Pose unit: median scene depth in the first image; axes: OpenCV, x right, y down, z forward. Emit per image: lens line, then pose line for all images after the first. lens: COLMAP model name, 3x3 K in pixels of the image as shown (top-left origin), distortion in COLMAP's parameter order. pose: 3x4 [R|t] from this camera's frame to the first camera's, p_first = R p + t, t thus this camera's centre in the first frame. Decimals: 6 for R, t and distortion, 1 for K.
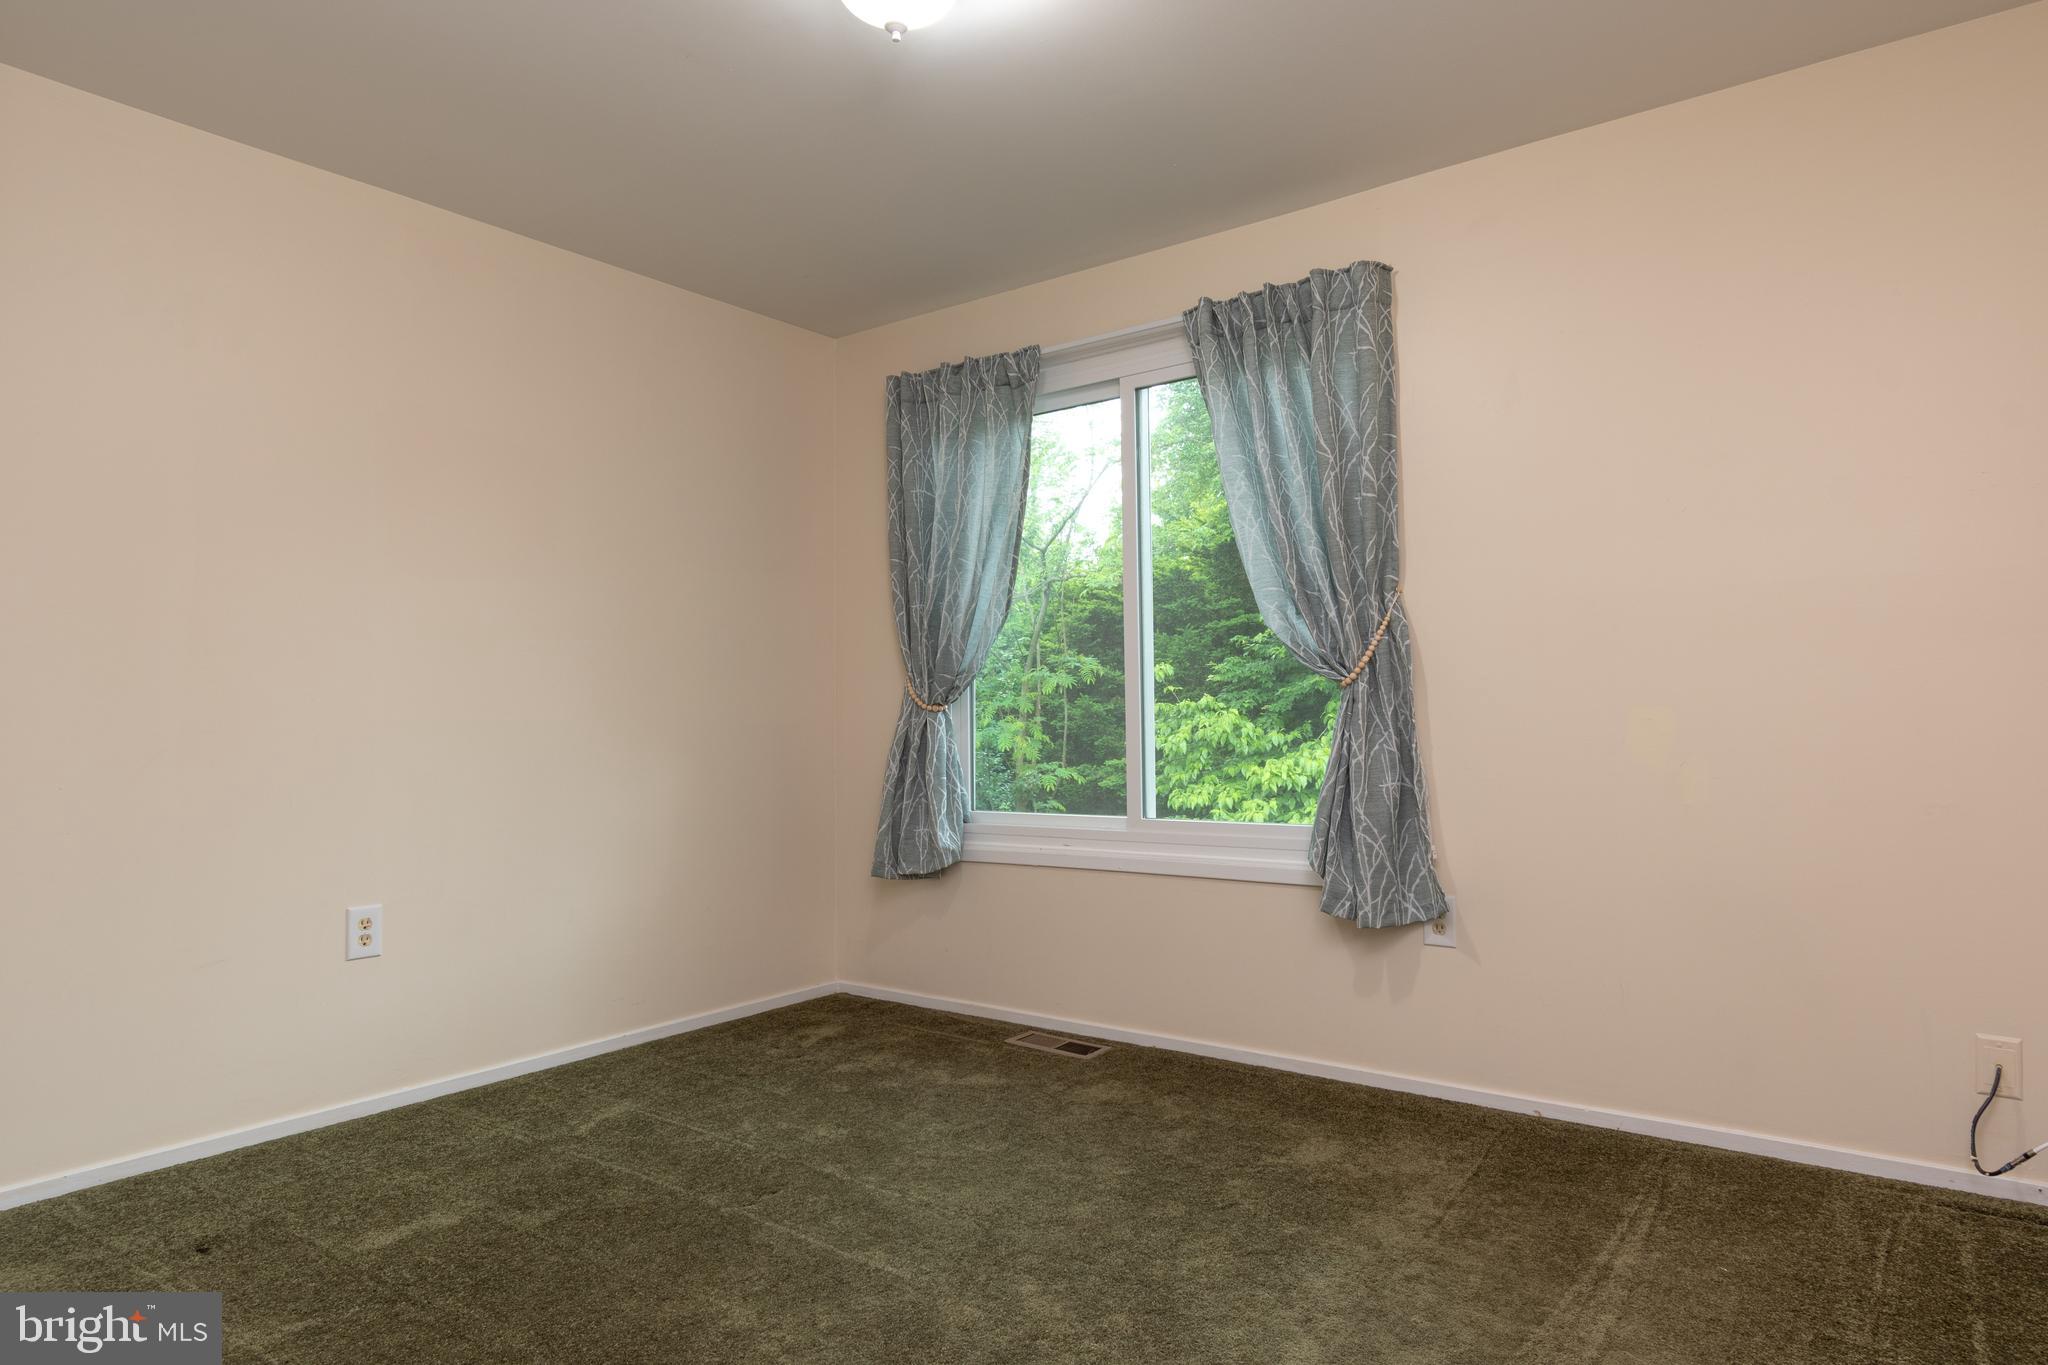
lens RADIAL K [[1239.4, 0, 1024.0], [0, 1239.4, 682.5], [0, 0, 1]] dist [0.000839, -0.001435]
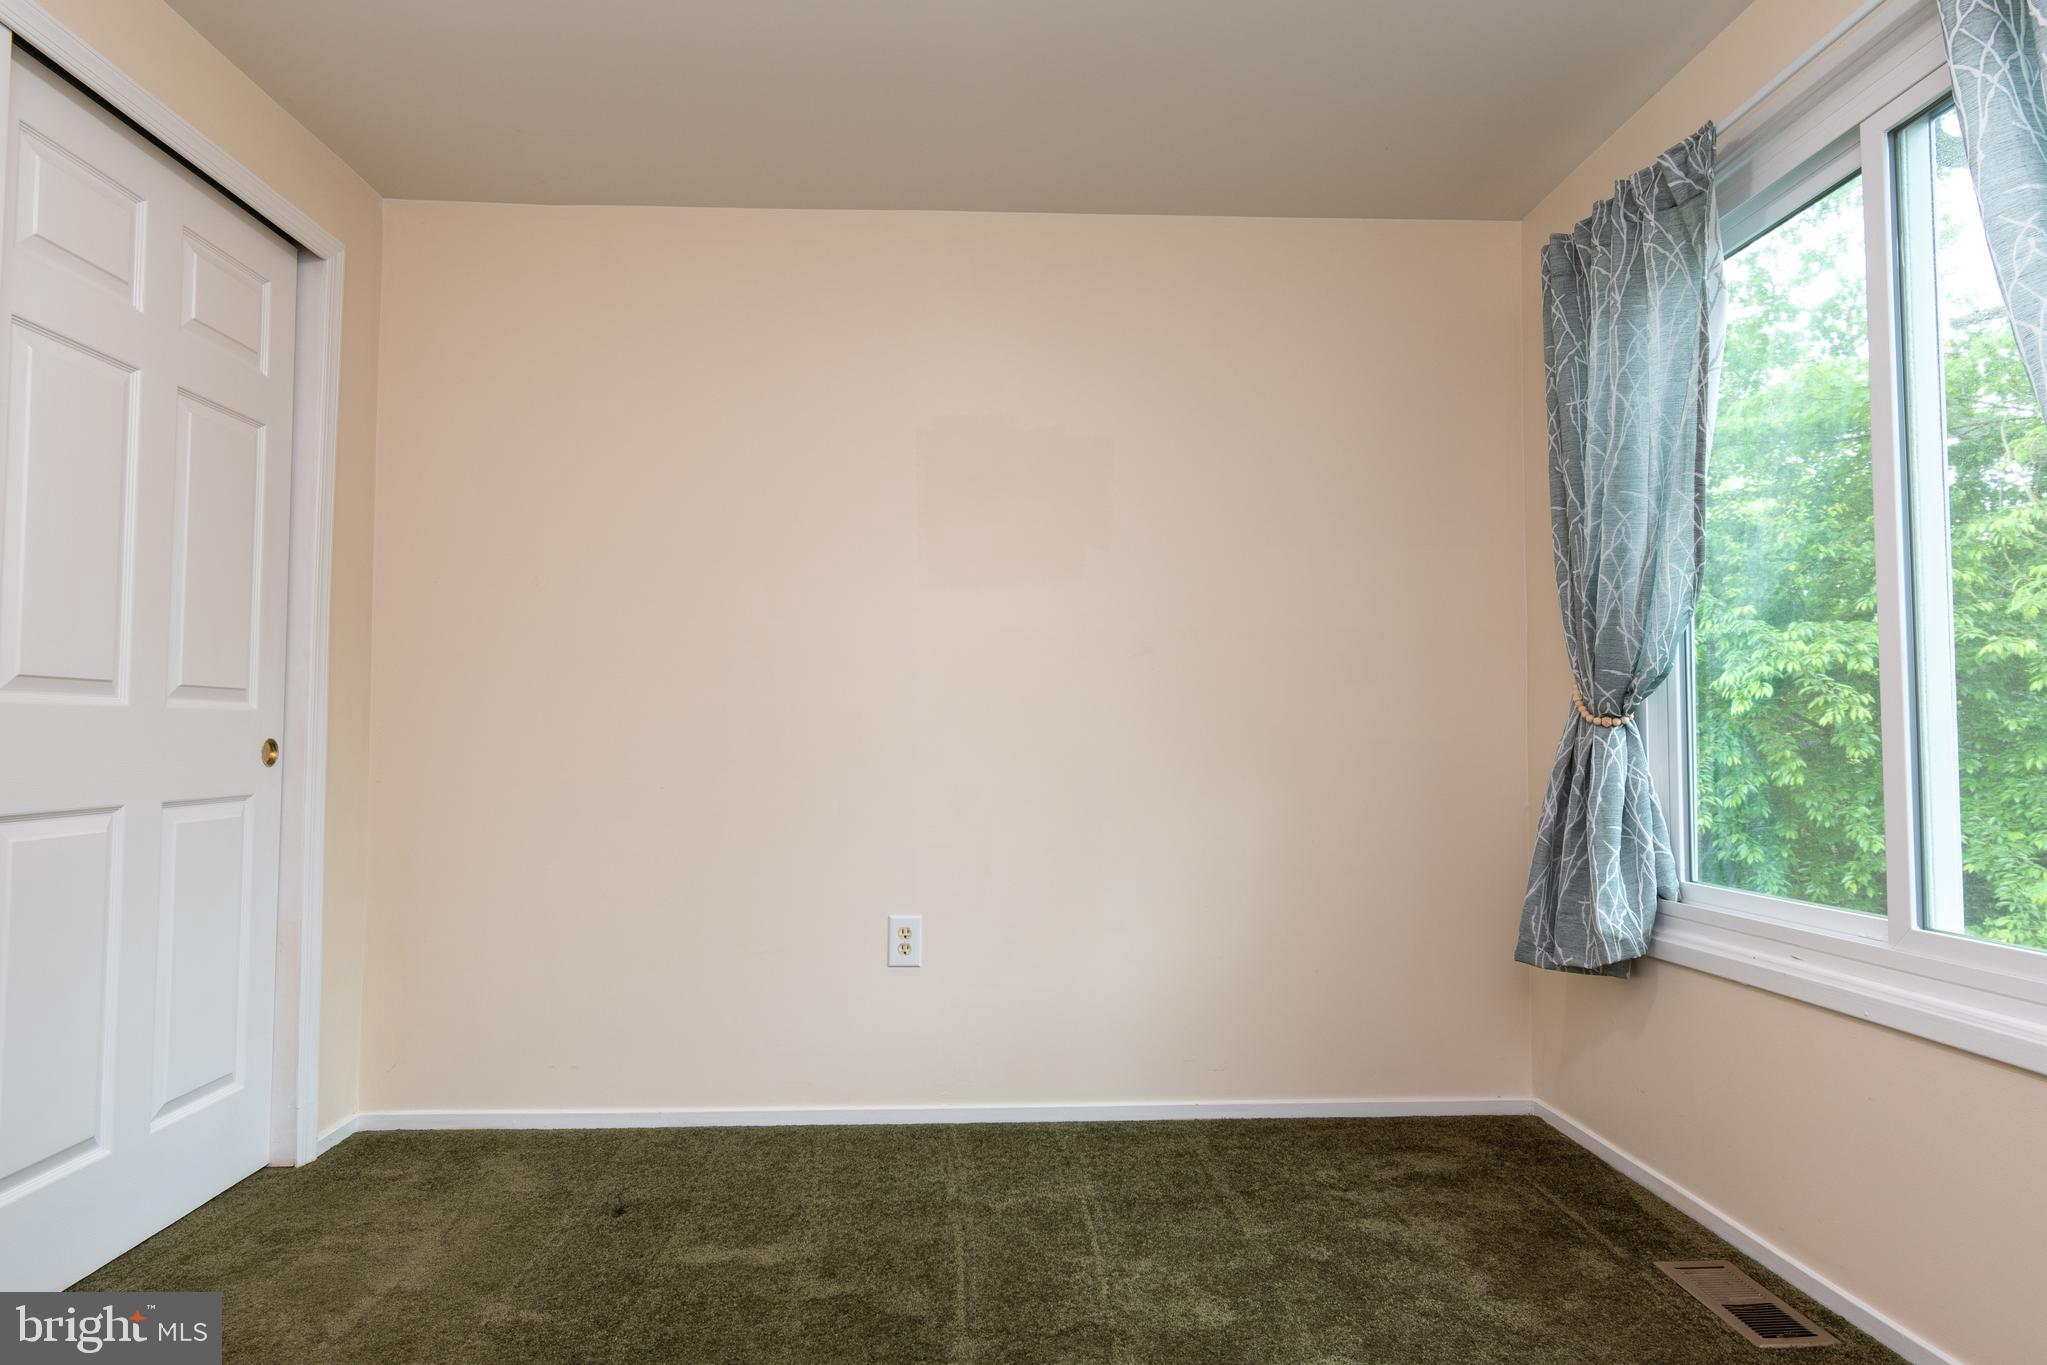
lens RADIAL K [[1238.8, 0, 1023.5], [0, 1238.8, 682.5], [0, 0, 1]] dist [0.000839, -0.001435]
pose [[0.628765, -0.022630, -0.777266, 0.275966], [0.014337, 0.999744, -0.017509, 0.007660], [0.777464, -0.000134, 0.628928, 0.375464]]
